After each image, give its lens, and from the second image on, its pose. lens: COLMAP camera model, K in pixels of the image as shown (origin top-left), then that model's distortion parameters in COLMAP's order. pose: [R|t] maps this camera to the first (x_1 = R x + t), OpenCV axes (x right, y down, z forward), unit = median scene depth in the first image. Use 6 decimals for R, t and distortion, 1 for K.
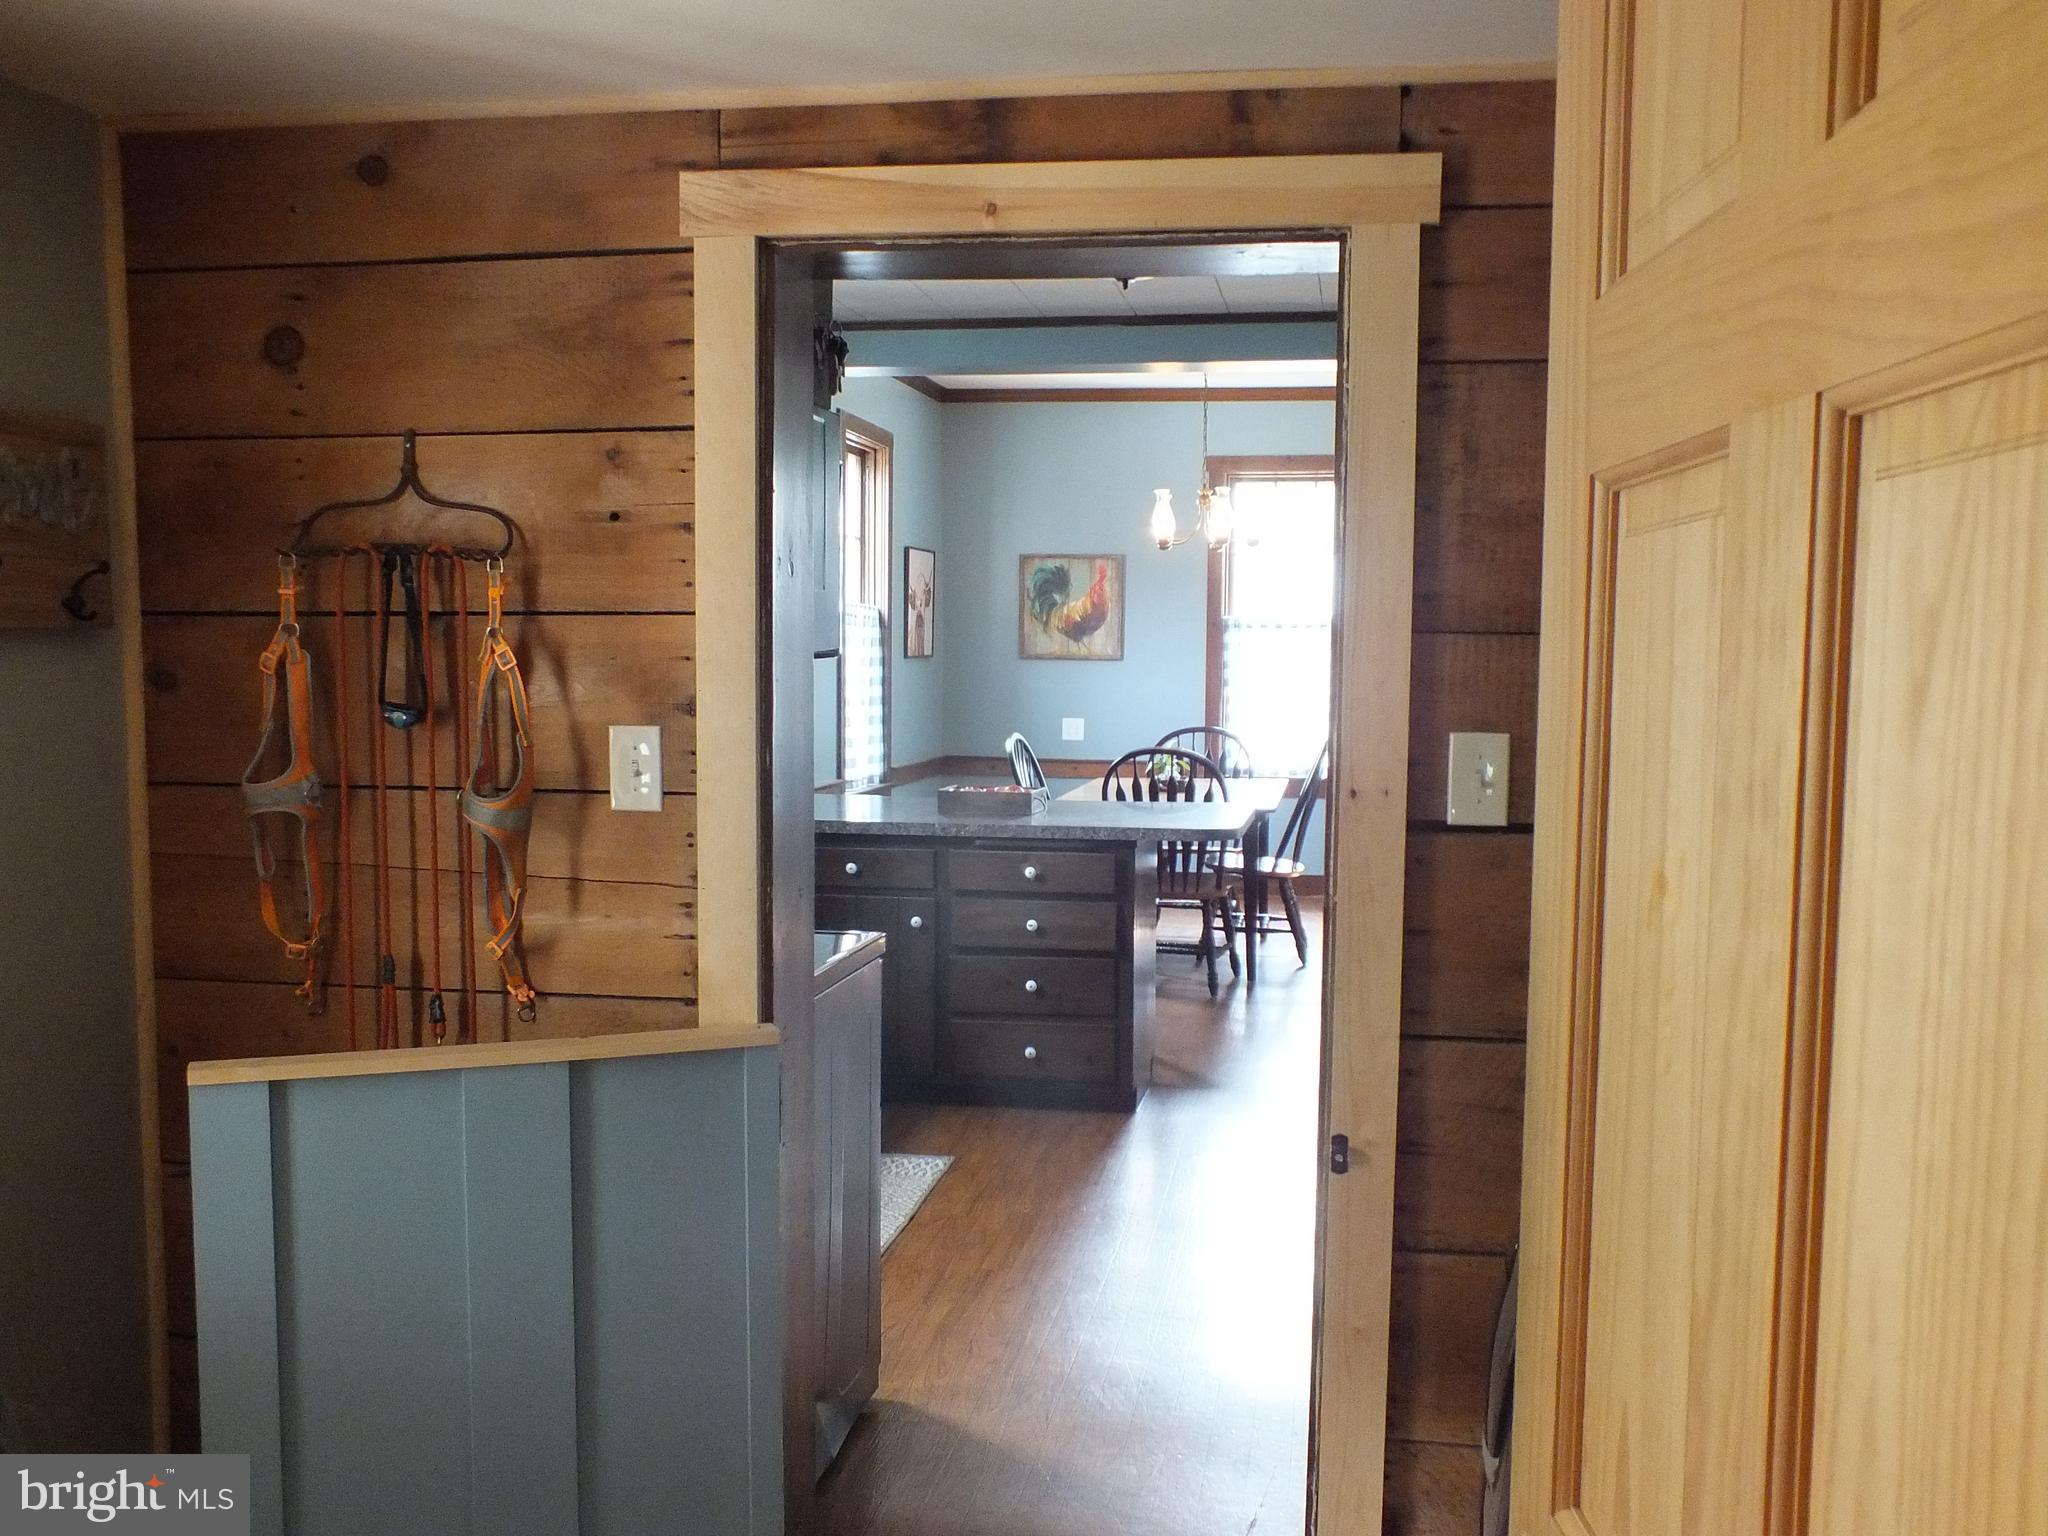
lens RADIAL K [[1919.5, 0, 1093.3], [0, 1919.5, 761.1], [0, 0, 1]] dist [0.011878, 0.020683]
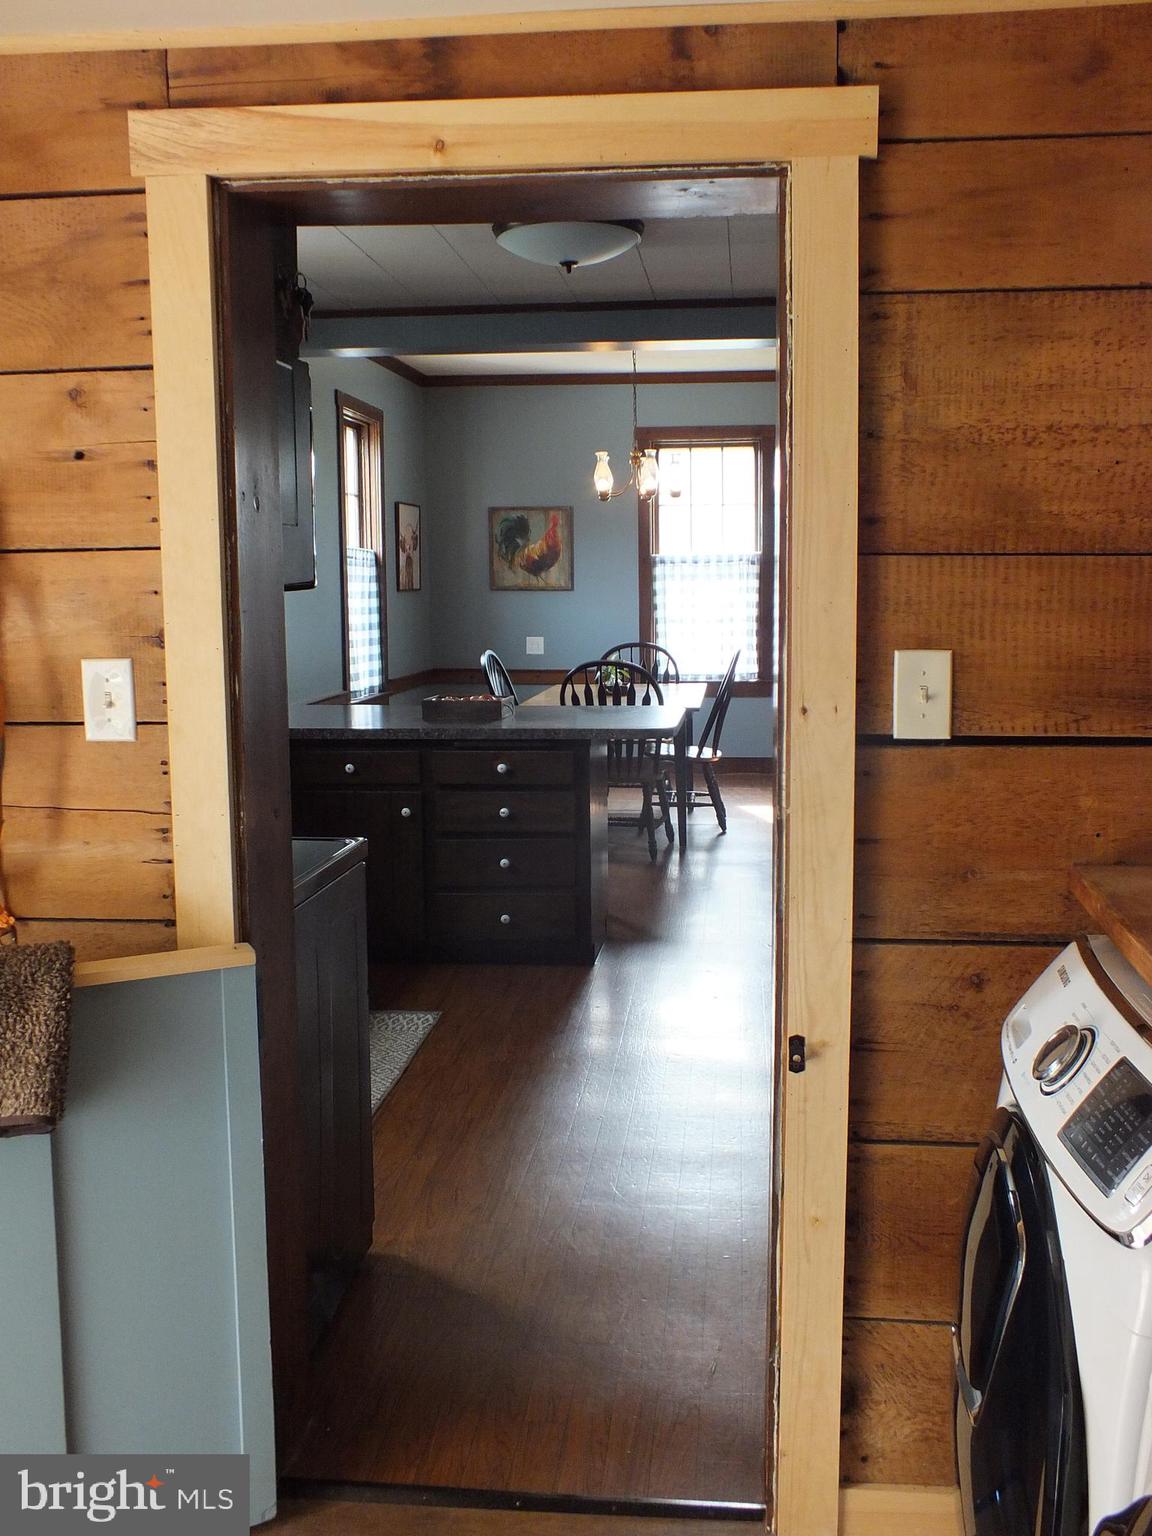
lens RADIAL K [[1439.7, 0, 668.5], [0, 1439.7, 713.8], [0, 0, 1]] dist [0.011878, 0.020683]
pose [[0.996479, -0.024088, 0.080302, -0.000215], [0.021426, 0.999197, 0.033855, -0.004712], [-0.081053, -0.032015, 0.996195, 0.110169]]
